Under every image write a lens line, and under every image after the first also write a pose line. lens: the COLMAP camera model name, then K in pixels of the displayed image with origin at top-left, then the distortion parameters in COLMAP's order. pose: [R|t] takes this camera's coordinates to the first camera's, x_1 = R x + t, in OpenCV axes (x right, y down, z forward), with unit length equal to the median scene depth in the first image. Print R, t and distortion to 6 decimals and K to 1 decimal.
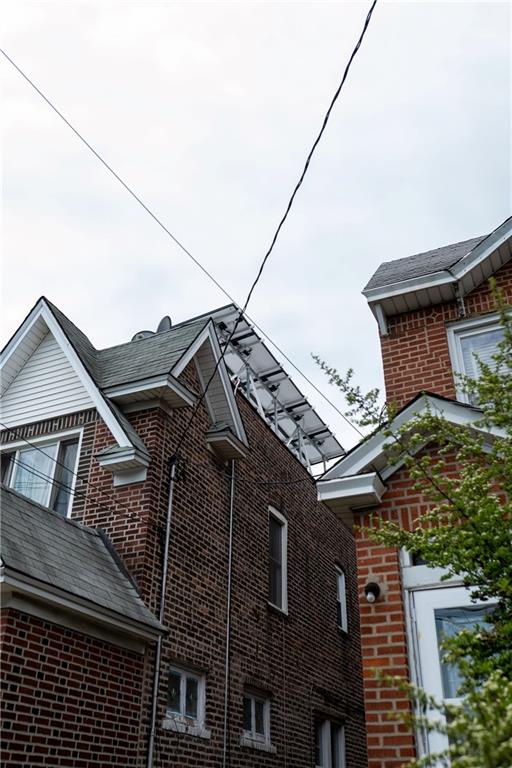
lens RADIAL K [[729.0, 0, 250.7], [0, 729.0, 380.9], [0, 0, 1]] dist [-0.012152, 0.000000]
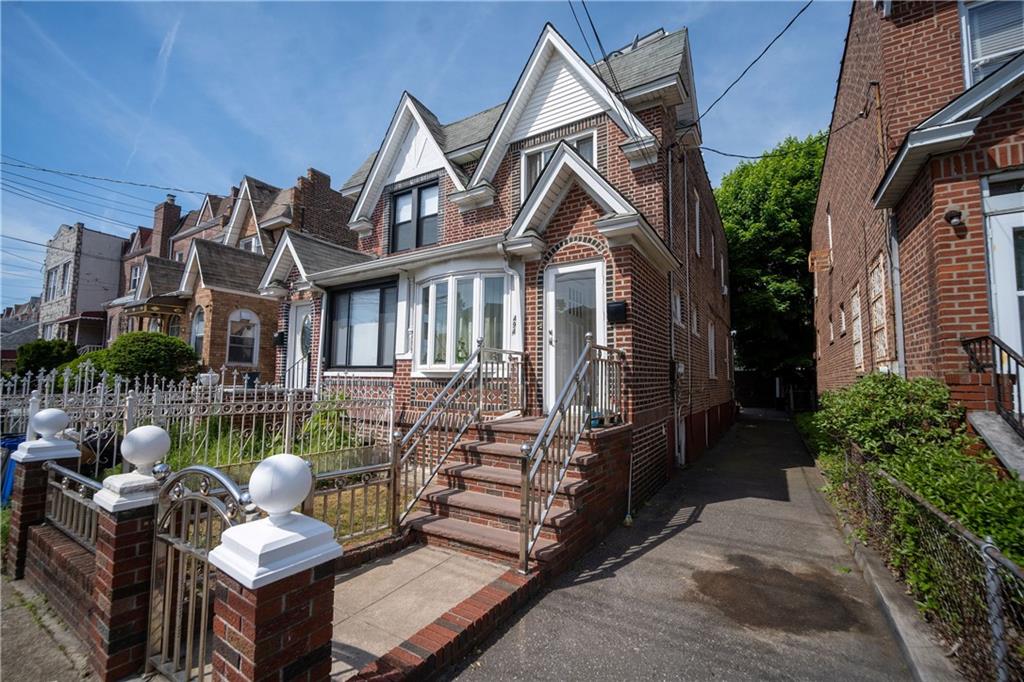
lens RADIAL K [[425.3, 0, 508.7], [0, 425.3, 348.8], [0, 0, 1]] dist [-0.016938, 0.003168]
pose [[0.991556, -0.007118, -0.129481, -0.322904], [0.066277, 0.886048, 0.458832, 0.061002], [0.111461, -0.463540, 0.879038, 0.084358]]
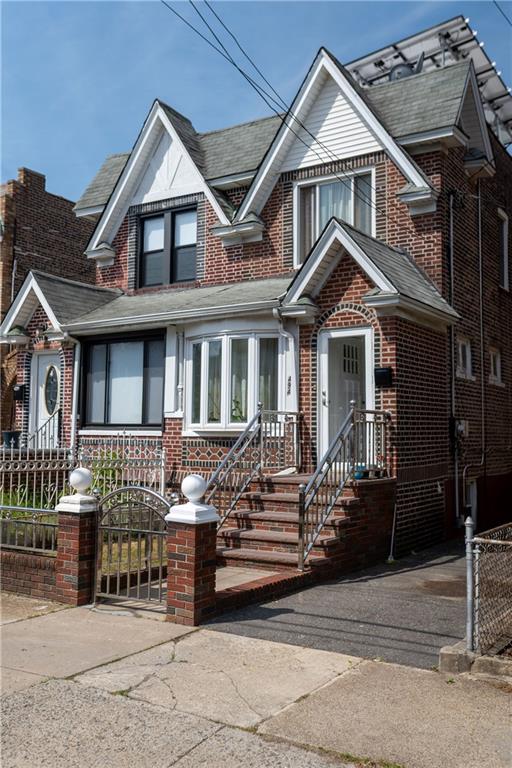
lens RADIAL K [[729.0, 0, 256.1], [0, 729.0, 380.1], [0, 0, 1]] dist [-0.012152, 0.000000]
pose [[0.989183, -0.013131, -0.146096, -0.279274], [0.078970, 0.887002, 0.454964, -0.223768], [0.123613, -0.461580, 0.878444, -0.365414]]
